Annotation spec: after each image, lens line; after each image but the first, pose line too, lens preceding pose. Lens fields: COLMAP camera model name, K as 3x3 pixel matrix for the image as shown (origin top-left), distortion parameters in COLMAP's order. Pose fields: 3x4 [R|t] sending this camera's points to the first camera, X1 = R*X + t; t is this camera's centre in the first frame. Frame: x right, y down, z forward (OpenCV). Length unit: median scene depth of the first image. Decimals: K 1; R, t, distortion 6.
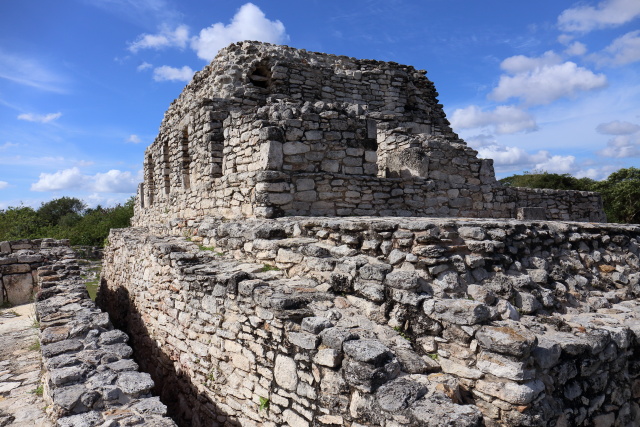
lens RADIAL K [[441.2, 0, 320.0], [0, 441.2, 213.5], [0, 0, 1]] dist [-0.100768, 0.083705]
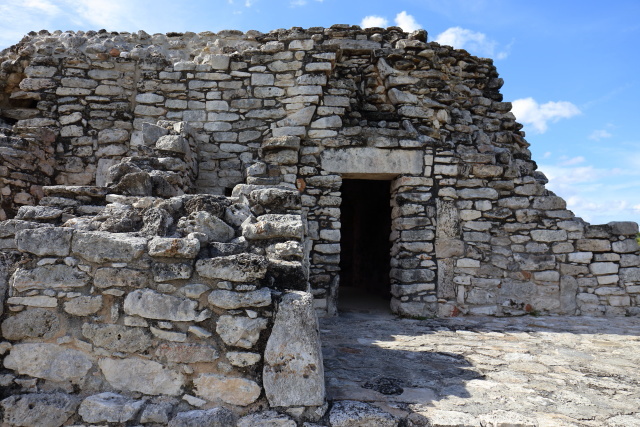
lens RADIAL K [[441.2, 0, 320.0], [0, 441.2, 213.5], [0, 0, 1]] dist [-0.100768, 0.083705]
pose [[0.880213, -0.000275, -0.474578, 0.404005], [-0.031299, 0.997789, -0.058629, -0.124788], [0.473545, 0.066460, 0.878259, 0.640017]]
